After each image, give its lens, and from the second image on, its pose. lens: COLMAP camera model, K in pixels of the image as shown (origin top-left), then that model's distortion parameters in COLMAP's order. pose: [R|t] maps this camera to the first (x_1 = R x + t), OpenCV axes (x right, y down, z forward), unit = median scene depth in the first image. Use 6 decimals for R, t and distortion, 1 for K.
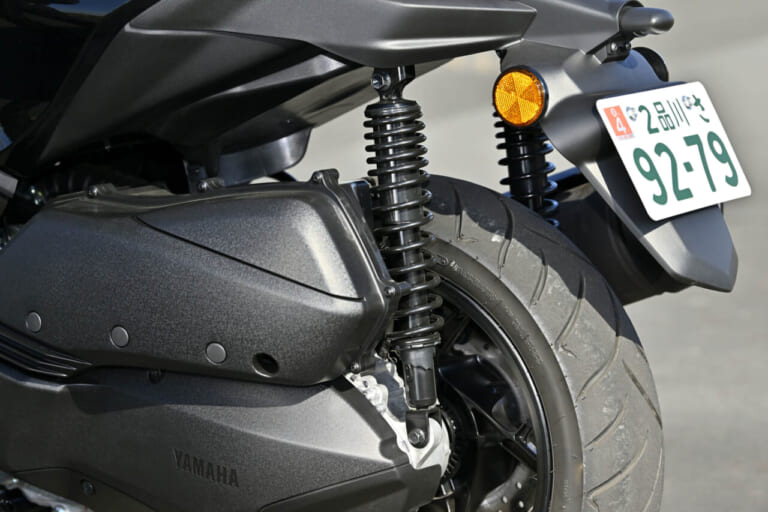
lens RADIAL K [[2679.5, 0, 386.3], [0, 2679.5, 259.9], [0, 0, 1]] dist [-0.045143, 0.000000]
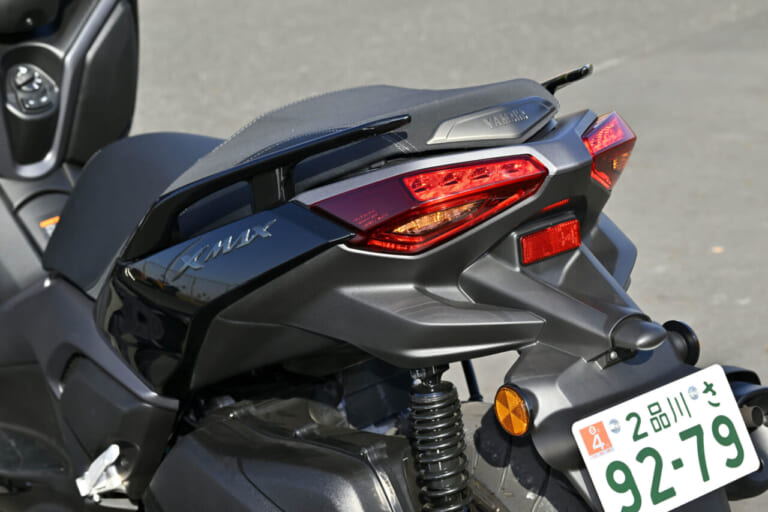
lens RADIAL K [[2054.6, 0, 384.4], [0, 2054.6, 255.9], [0, 0, 1]] dist [0.039288, 0.000000]
pose [[0.937816, 0.043657, -0.344378, 0.288752], [0.021180, 0.983016, 0.182294, -0.278519], [0.346487, -0.178252, 0.920963, 0.175024]]
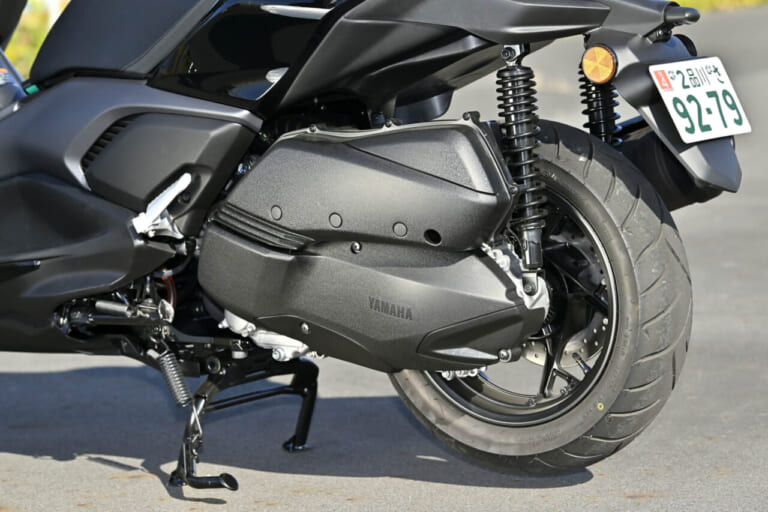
lens RADIAL K [[2881.5, 0, 380.9], [0, 2881.5, 252.0], [0, 0, 1]] dist [0.069786, 0.000000]
pose [[0.999912, 0.006379, -0.011590, -0.054266], [-0.006612, 0.999773, -0.020253, 0.079517], [0.011458, 0.020328, 0.999728, -0.640066]]
